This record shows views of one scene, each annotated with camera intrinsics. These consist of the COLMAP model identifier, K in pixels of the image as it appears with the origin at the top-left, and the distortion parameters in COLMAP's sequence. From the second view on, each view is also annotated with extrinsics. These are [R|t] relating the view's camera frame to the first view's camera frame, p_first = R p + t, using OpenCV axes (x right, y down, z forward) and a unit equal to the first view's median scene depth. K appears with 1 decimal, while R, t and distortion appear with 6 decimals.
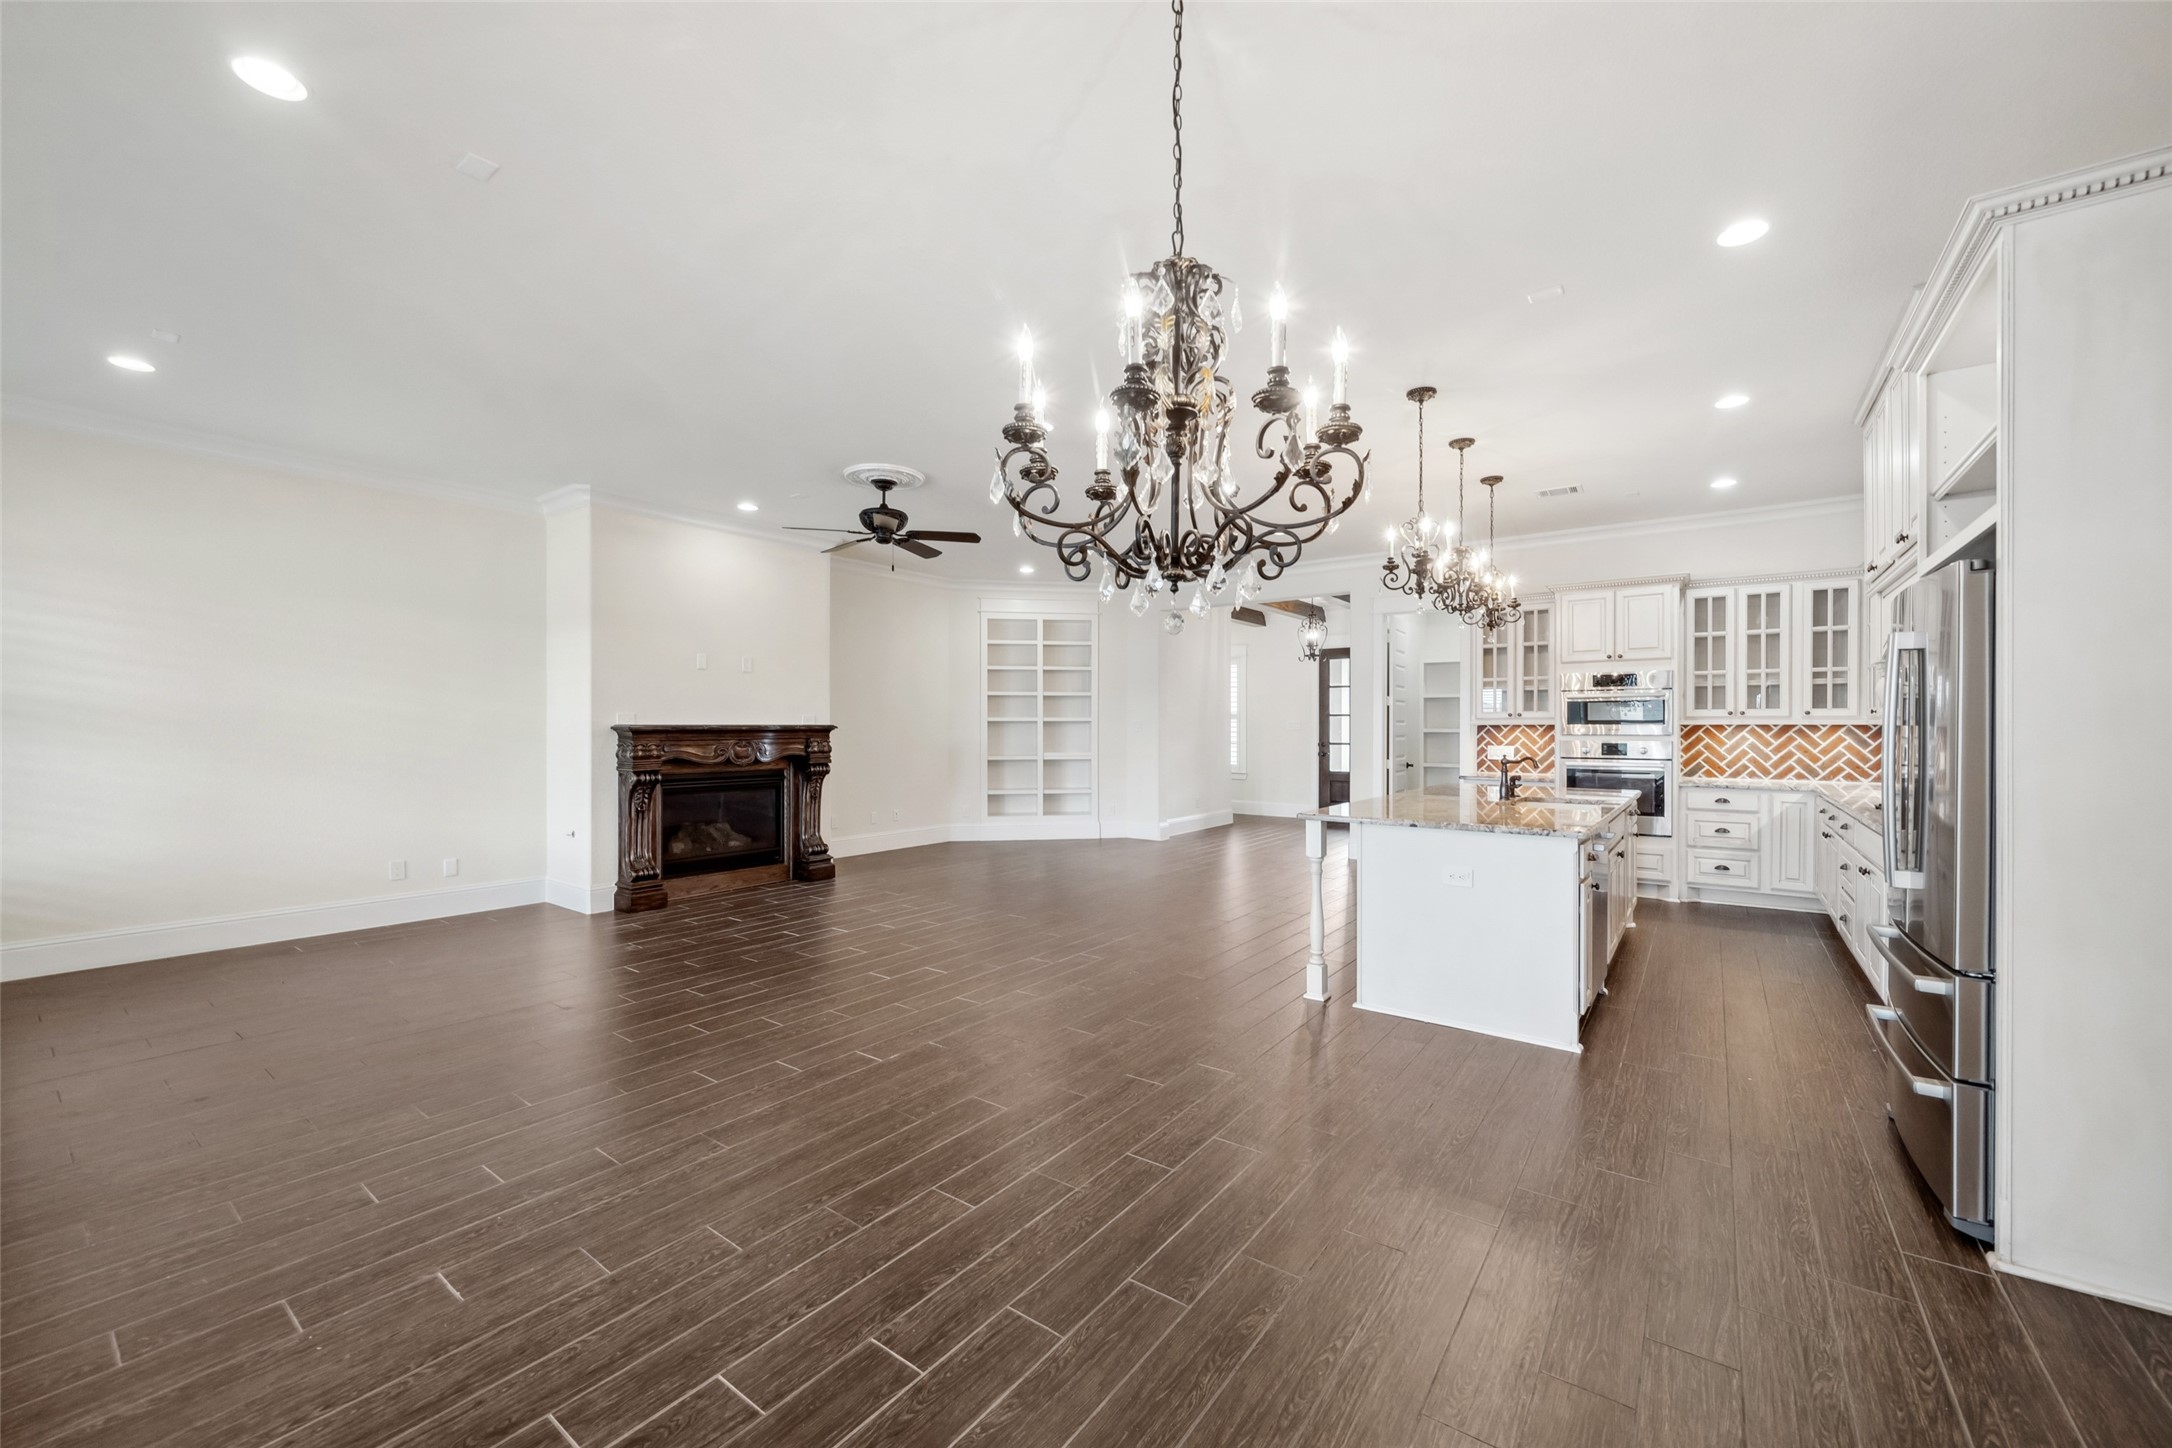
lens RADIAL K [[832.8, 0, 1088.0], [0, 832.8, 728.4], [0, 0, 1]] dist [-0.008378, 0.000707]
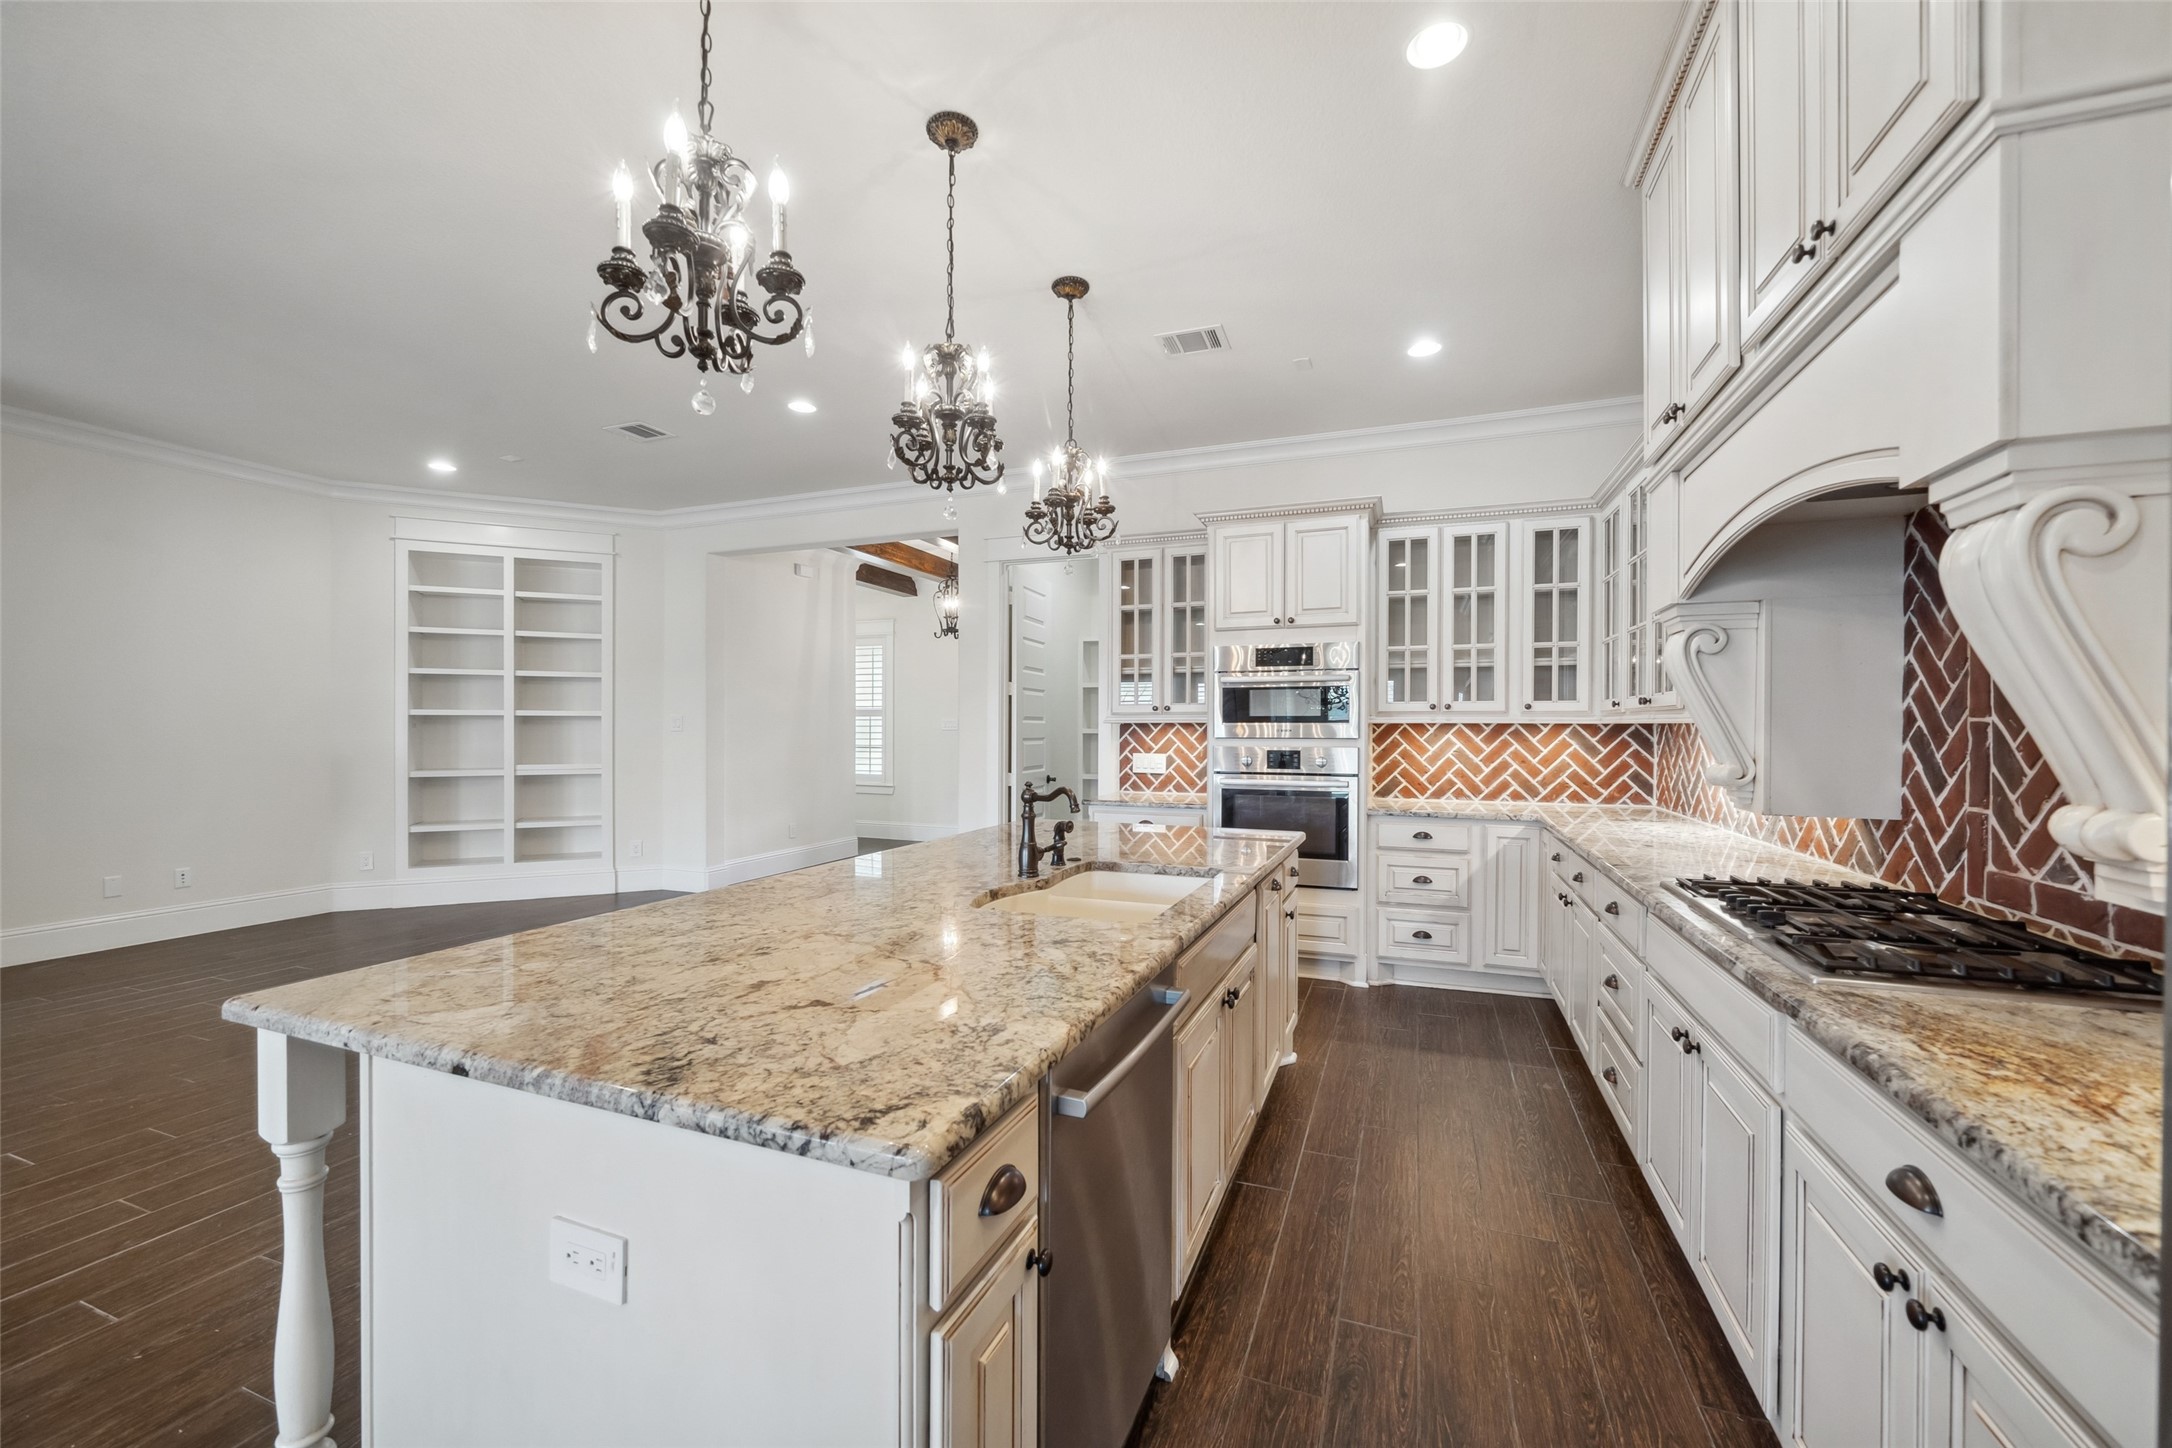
lens RADIAL K [[832.8, 0, 1091.0], [0, 832.8, 729.7], [0, 0, 1]] dist [-0.008378, 0.000707]
pose [[0.963658, 0.001737, 0.267132, 0.310881], [-0.001844, 0.999998, 0.000152, 0.001166], [-0.267131, -0.000639, 0.963660, 0.402562]]
